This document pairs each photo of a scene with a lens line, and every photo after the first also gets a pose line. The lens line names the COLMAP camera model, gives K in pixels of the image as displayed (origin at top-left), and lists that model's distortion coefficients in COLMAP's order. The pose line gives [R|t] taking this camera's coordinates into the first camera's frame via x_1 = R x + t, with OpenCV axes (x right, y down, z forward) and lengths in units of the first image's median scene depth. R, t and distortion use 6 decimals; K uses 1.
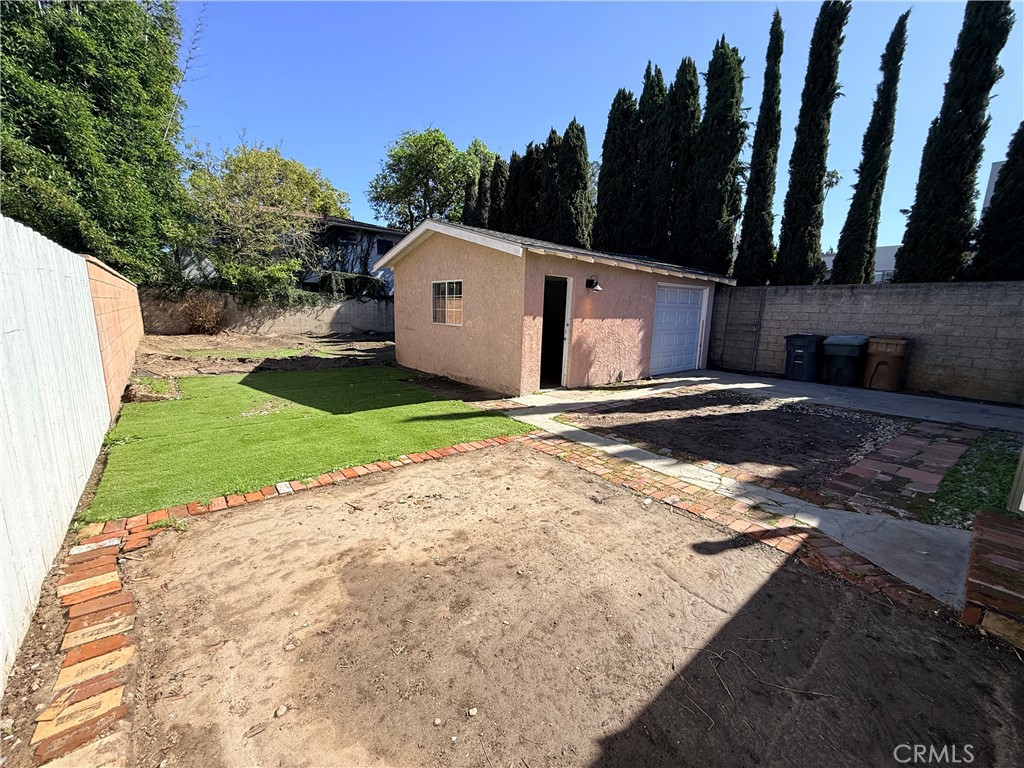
lens RADIAL K [[406.6, 0, 506.9], [0, 406.6, 382.1], [0, 0, 1]] dist [-0.001406, 0.000437]
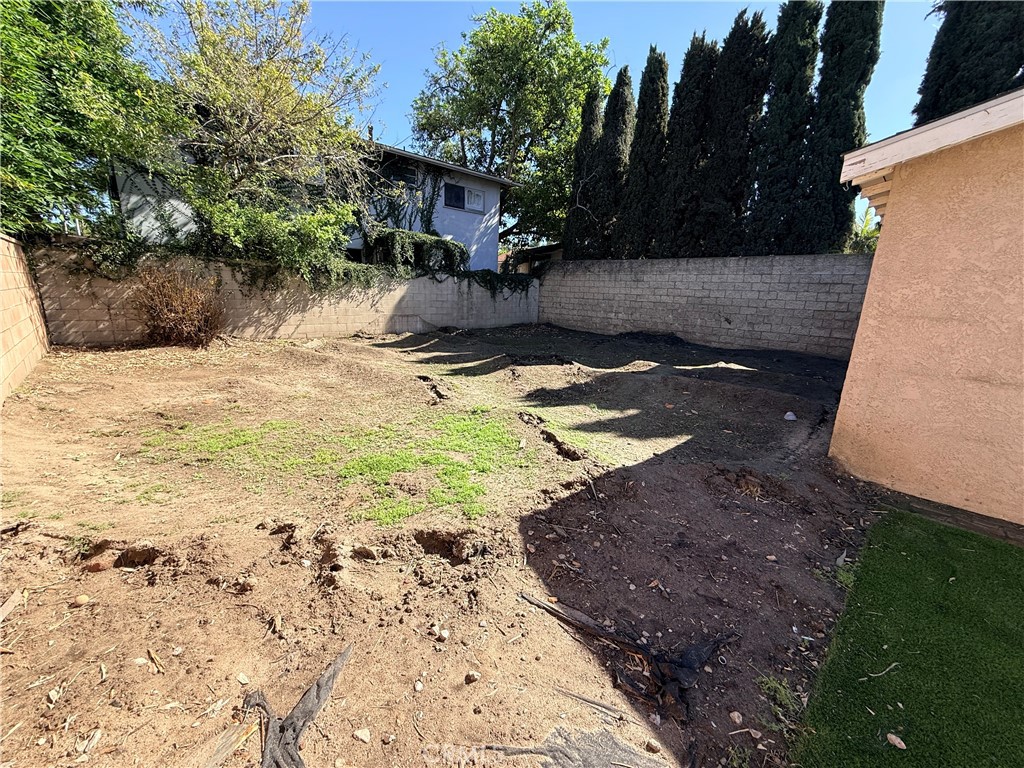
lens RADIAL K [[406.6, 0, 507.2], [0, 406.6, 380.6], [0, 0, 1]] dist [-0.001406, 0.000437]
pose [[0.997065, -0.013103, 0.075430, -0.342502], [0.009594, 0.998863, 0.046692, -0.084325], [-0.075956, -0.045831, 0.996057, 0.420983]]
